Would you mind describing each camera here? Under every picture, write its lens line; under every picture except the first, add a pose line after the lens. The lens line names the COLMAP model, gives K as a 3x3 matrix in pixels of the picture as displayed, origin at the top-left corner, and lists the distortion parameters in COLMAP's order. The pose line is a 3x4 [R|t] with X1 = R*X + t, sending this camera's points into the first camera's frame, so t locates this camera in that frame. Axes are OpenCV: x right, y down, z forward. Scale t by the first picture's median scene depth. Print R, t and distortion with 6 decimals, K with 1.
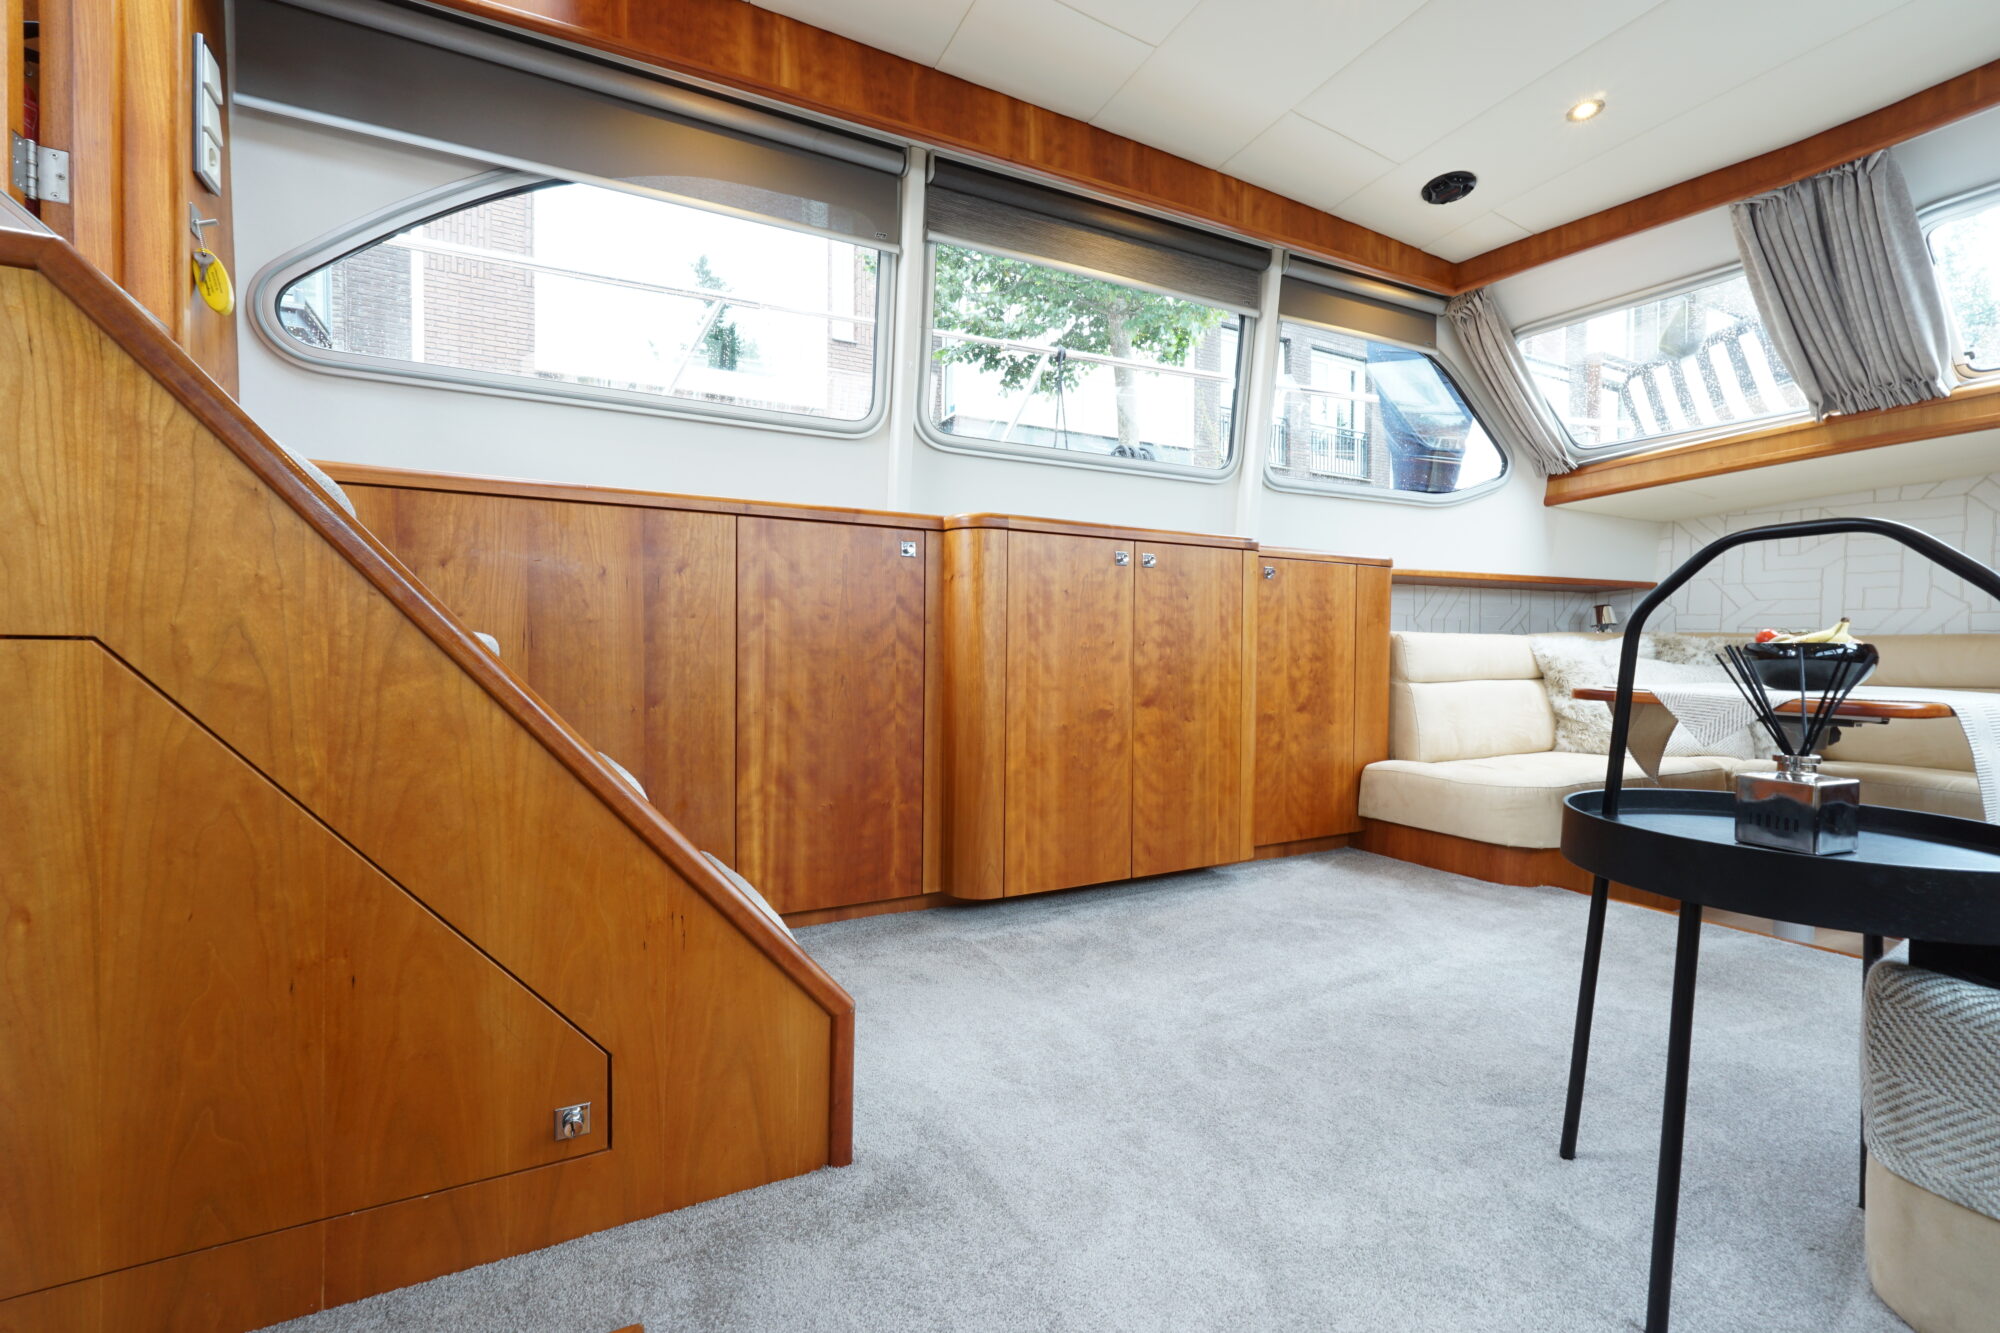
lens RADIAL K [[840.5, 0, 999.5], [0, 840.5, 664.8], [0, 0, 1]] dist [-0.017609, 0.007494]
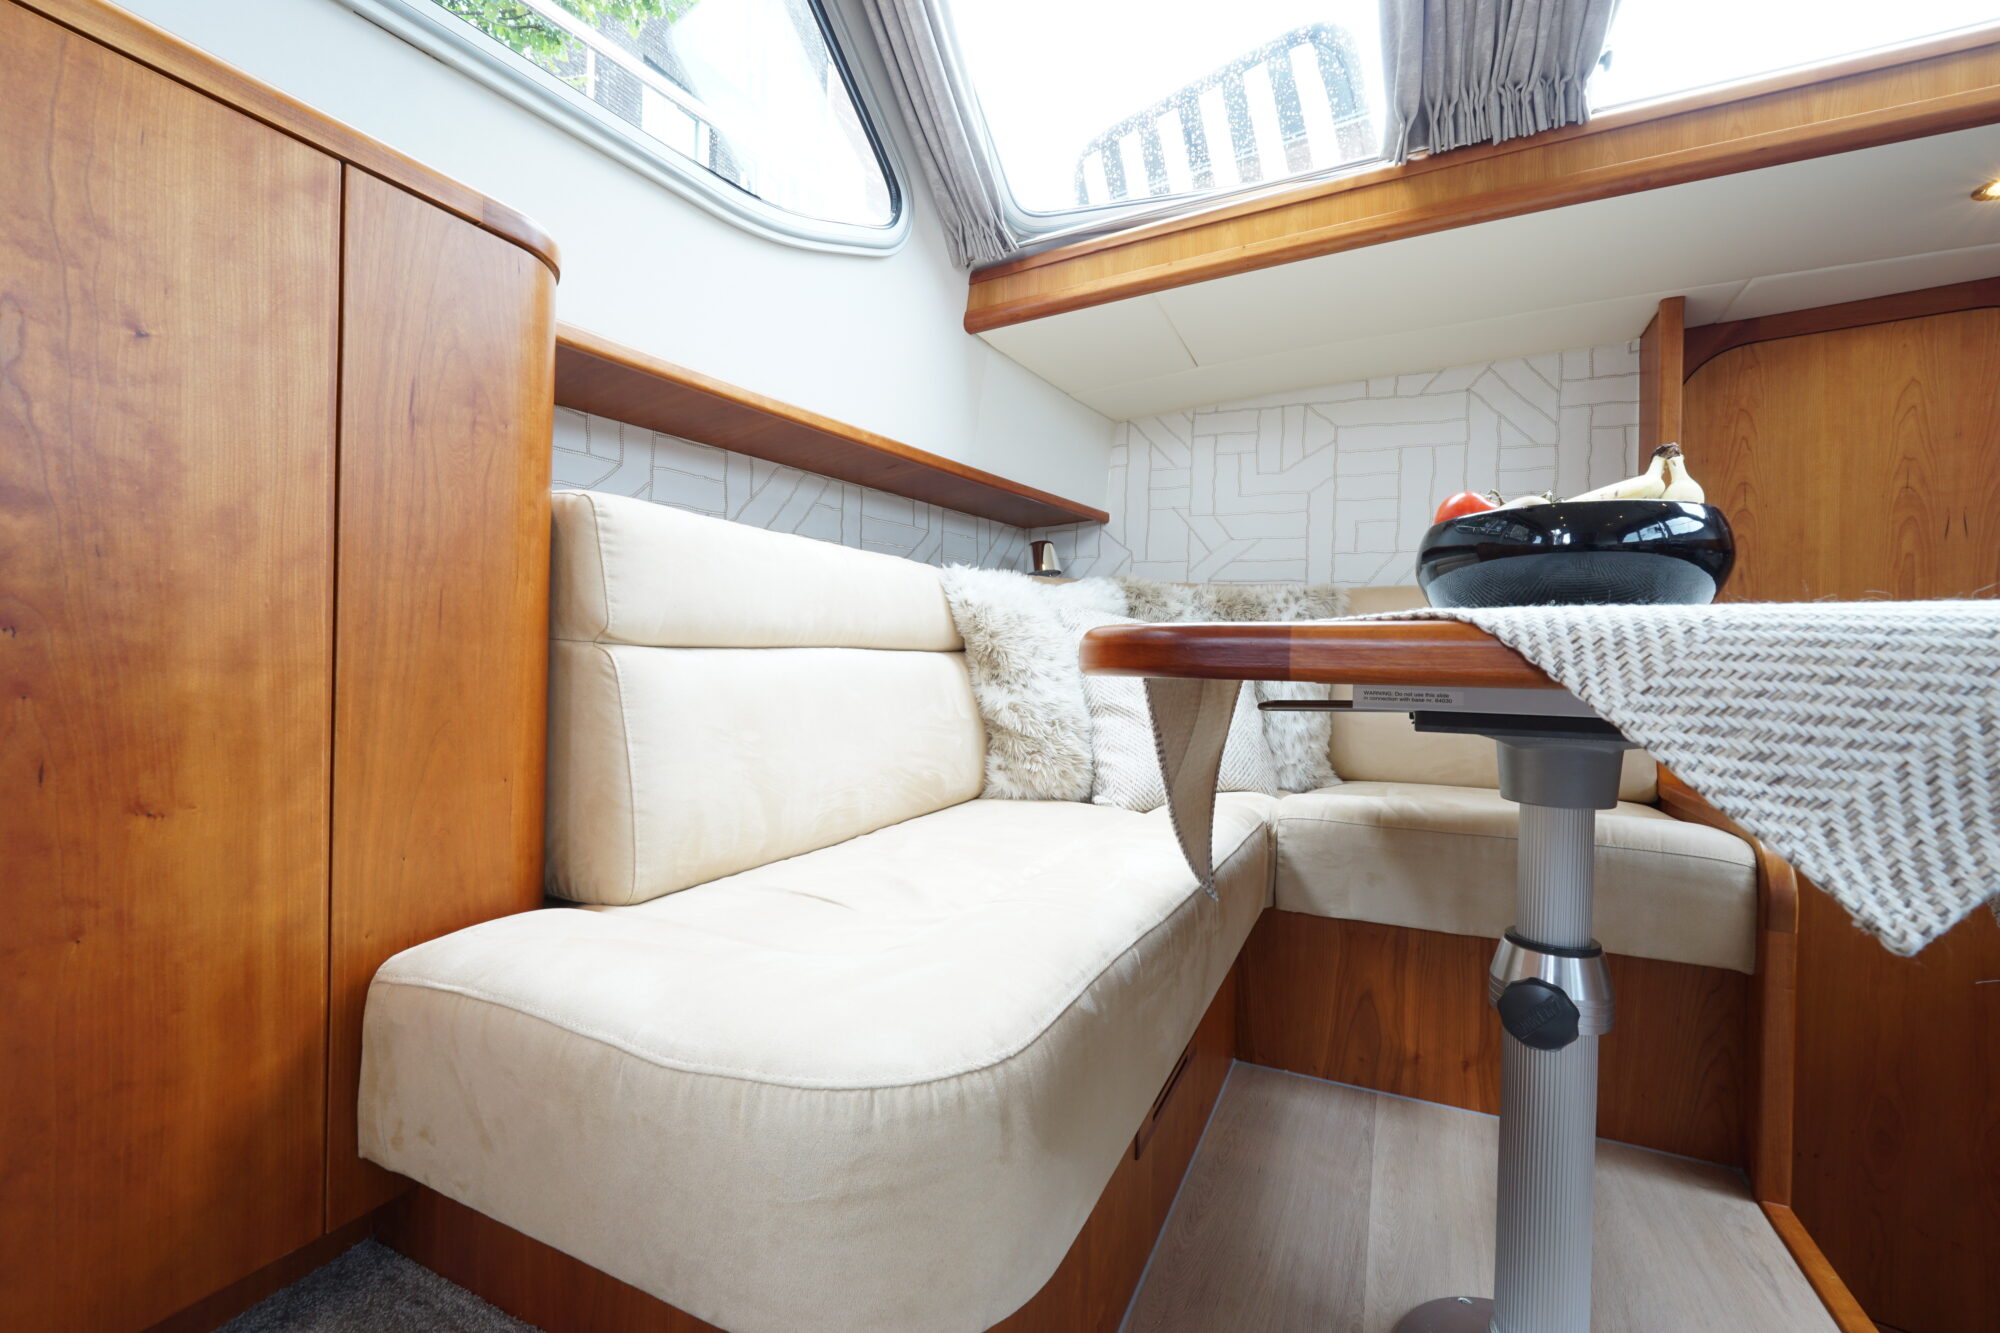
lens RADIAL K [[843.6, 0, 998.0], [0, 843.6, 664.0], [0, 0, 1]] dist [-0.017682, 0.007482]
pose [[0.808599, 0.002796, 0.588354, 0.497471], [0.001772, 0.999973, -0.007187, 0.036956], [-0.588358, 0.006854, 0.808571, 0.778226]]
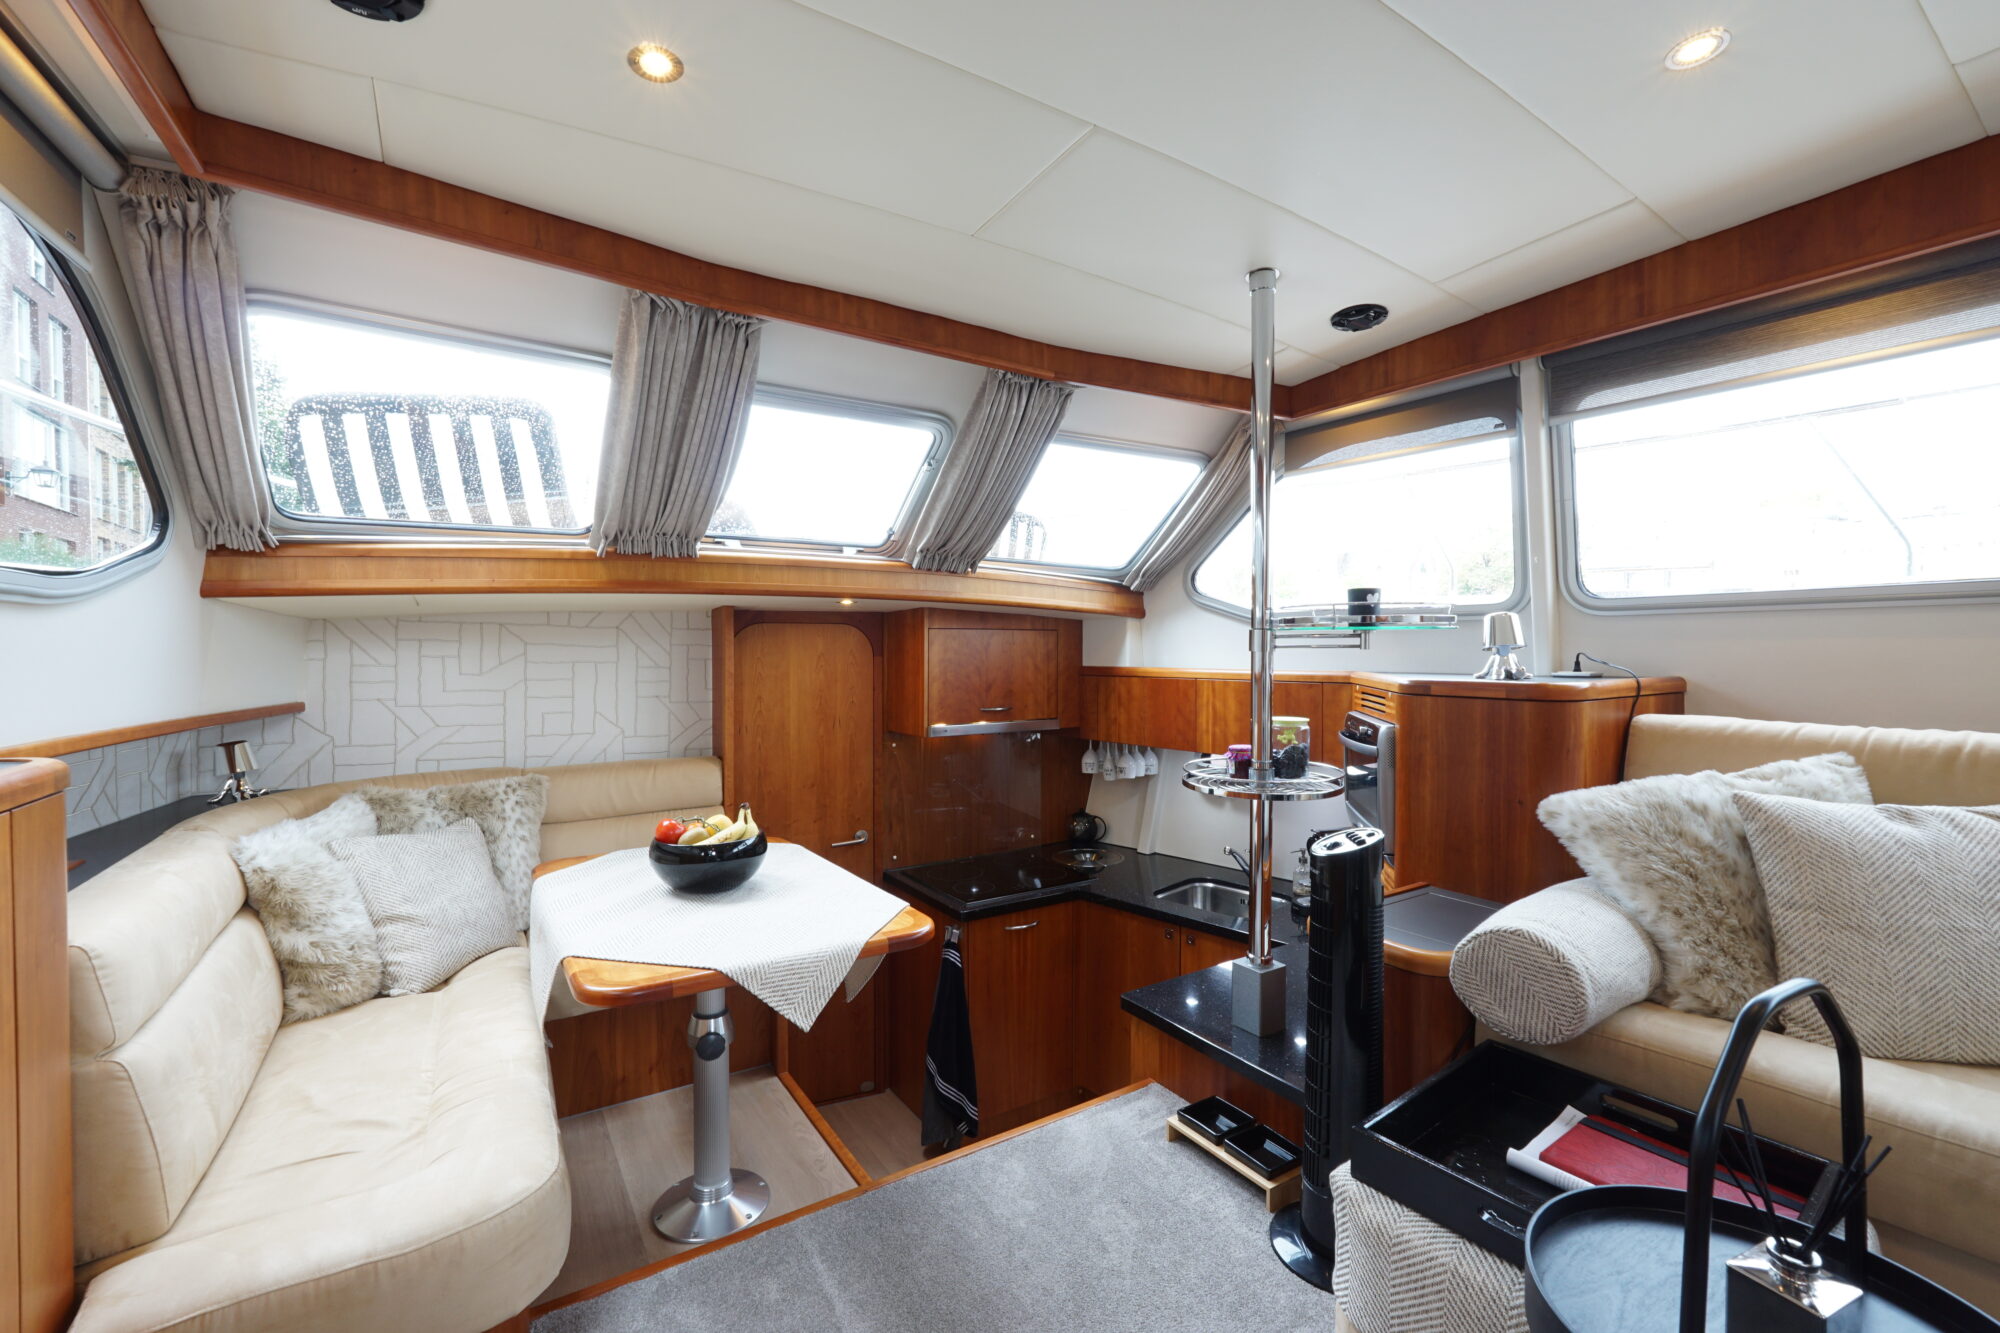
lens RADIAL K [[840.5, 0, 999.5], [0, 840.5, 664.8], [0, 0, 1]] dist [-0.017609, 0.007494]
pose [[-0.077110, -0.024290, 0.996727, 0.056330], [0.021208, 0.999437, 0.025997, -0.205126], [-0.996797, 0.023143, -0.076551, 0.697477]]
